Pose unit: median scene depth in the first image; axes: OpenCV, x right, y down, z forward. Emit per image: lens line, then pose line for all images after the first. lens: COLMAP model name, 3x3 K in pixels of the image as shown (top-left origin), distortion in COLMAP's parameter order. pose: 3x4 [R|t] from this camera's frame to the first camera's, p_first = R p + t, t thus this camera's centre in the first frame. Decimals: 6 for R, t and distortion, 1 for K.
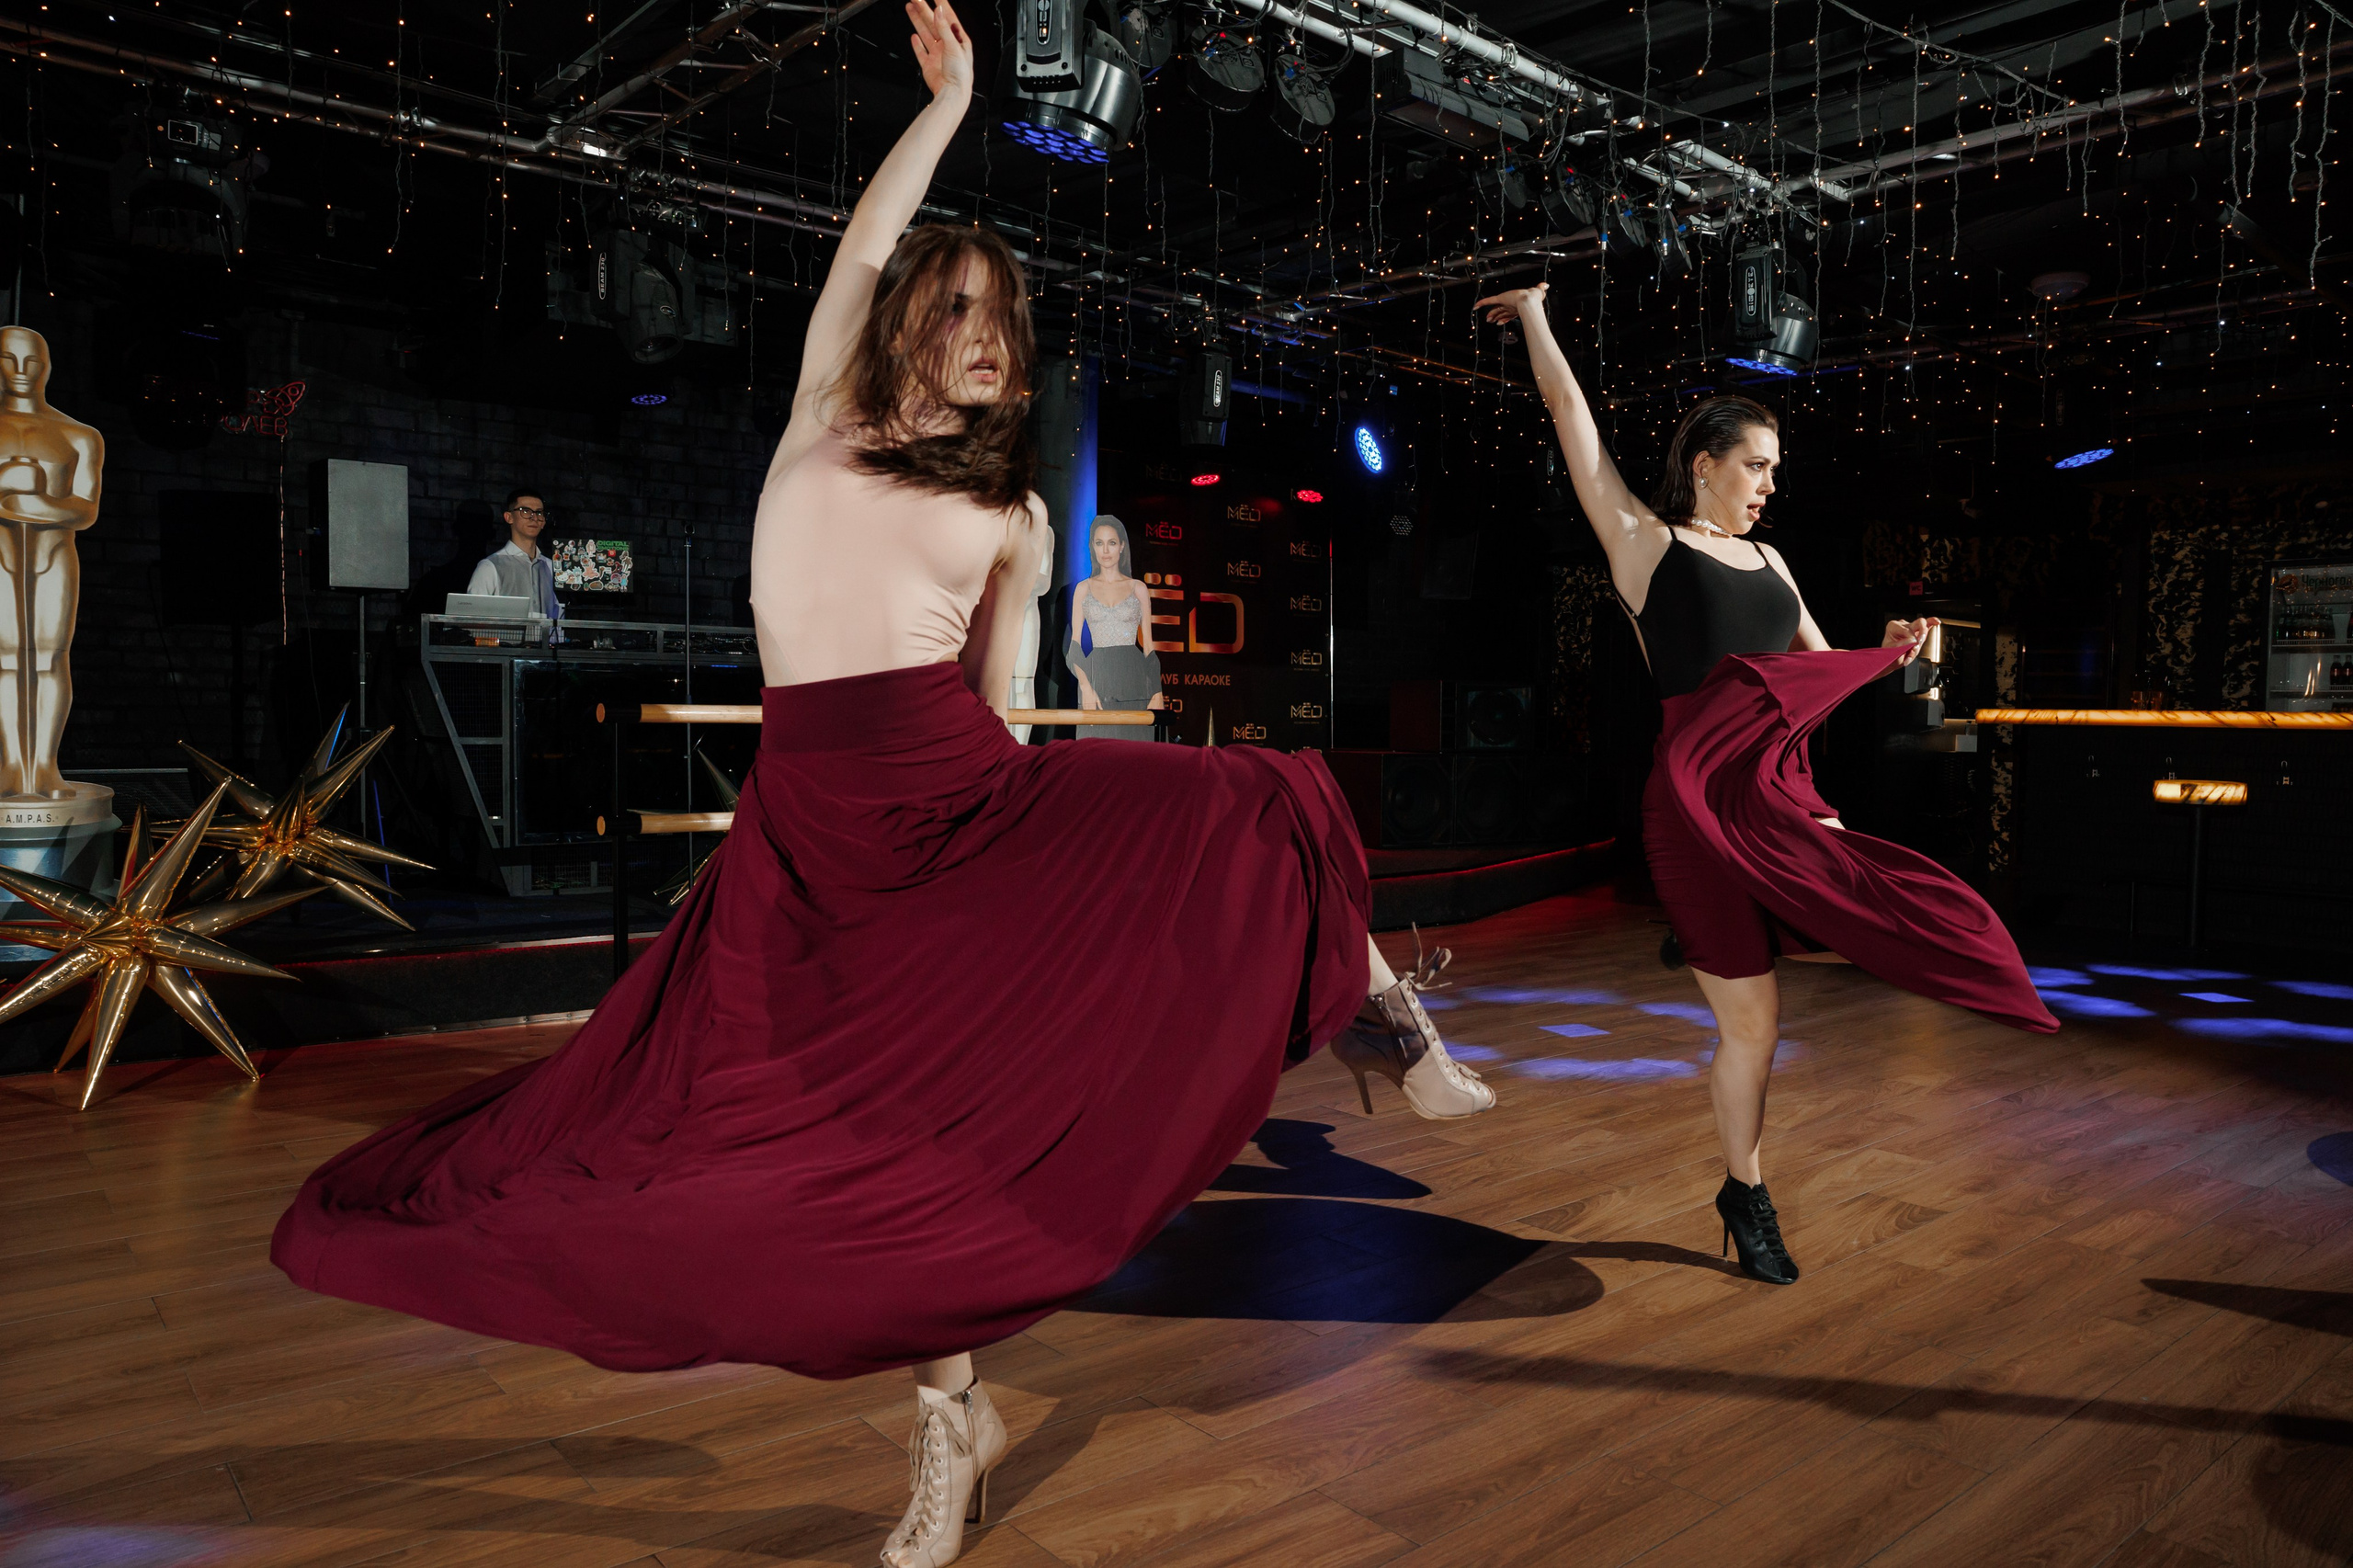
lens RADIAL K [[1598.4, 0, 1170.7], [0, 1598.4, 782.6], [0, 0, 1]] dist [-0.109709, 0.090972]
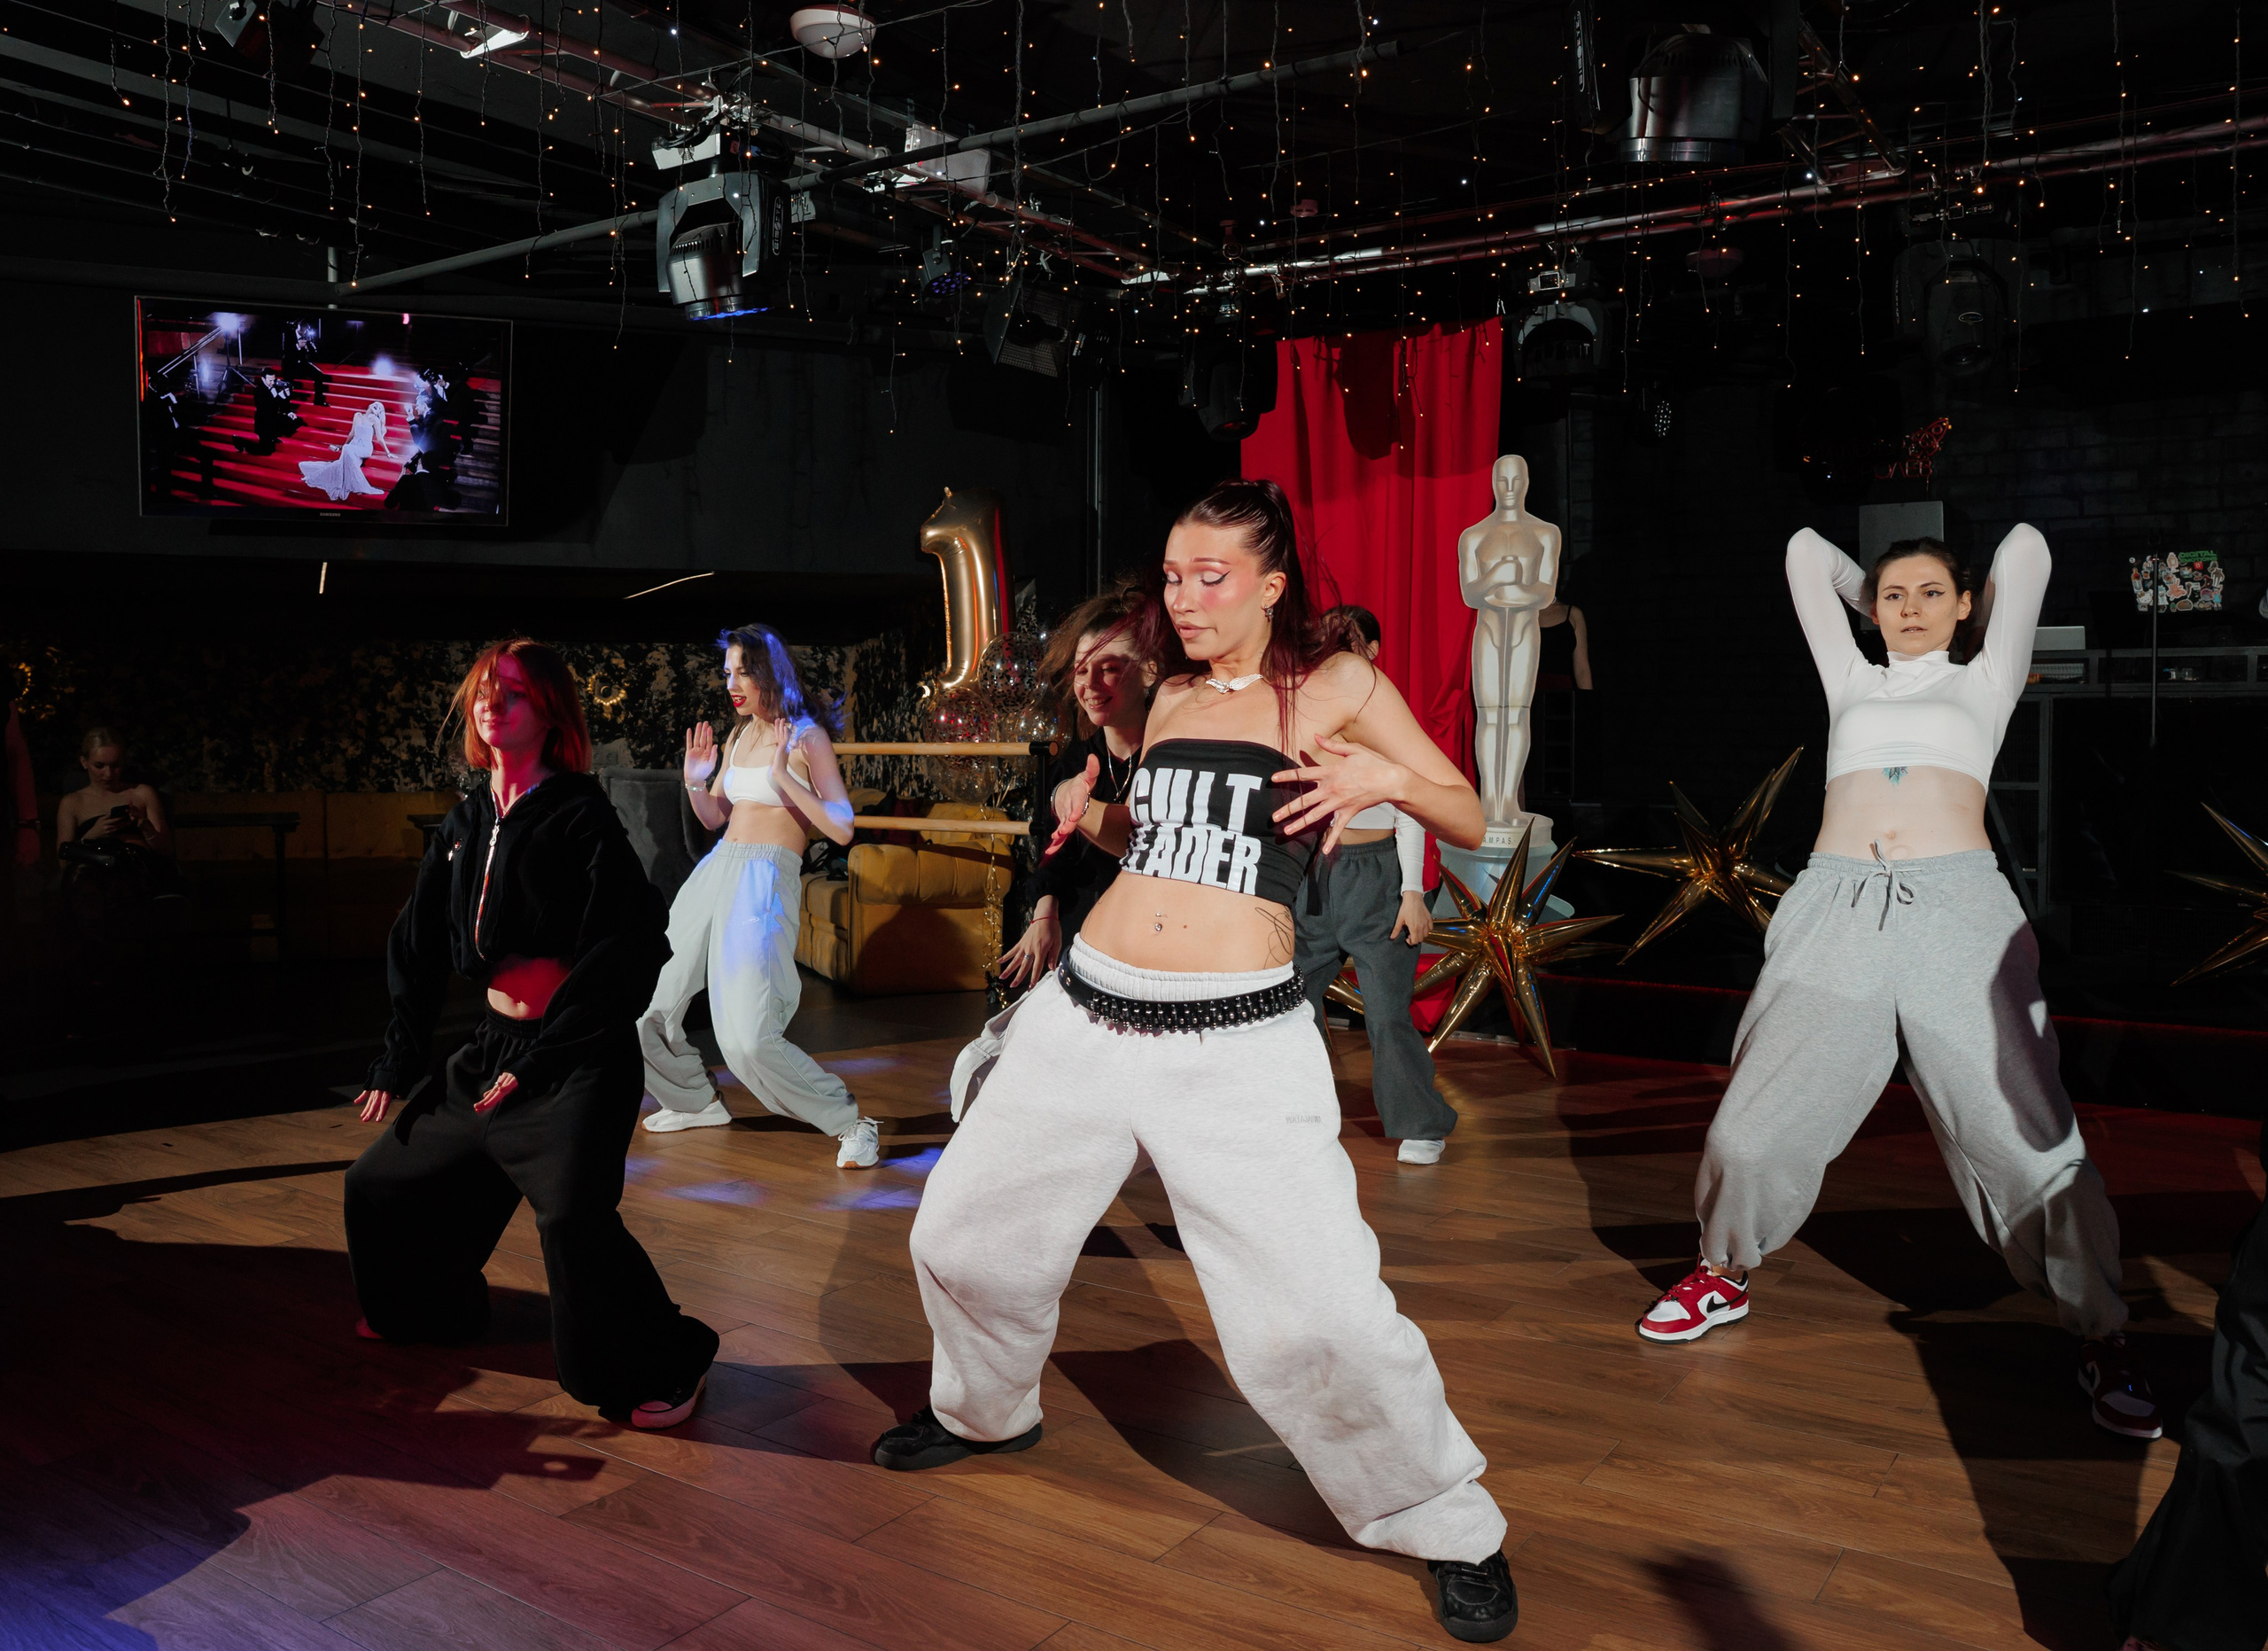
lens RADIAL K [[1807.7, 0, 1074.3], [0, 1807.7, 762.4], [0, 0, 1]] dist [-0.110632, 0.098772]
pose [[0.263322, 0.009209, -0.964664, 0.585464], [-0.038410, 0.999262, -0.000945, -0.025601], [0.963943, 0.037302, 0.263481, 0.270185]]
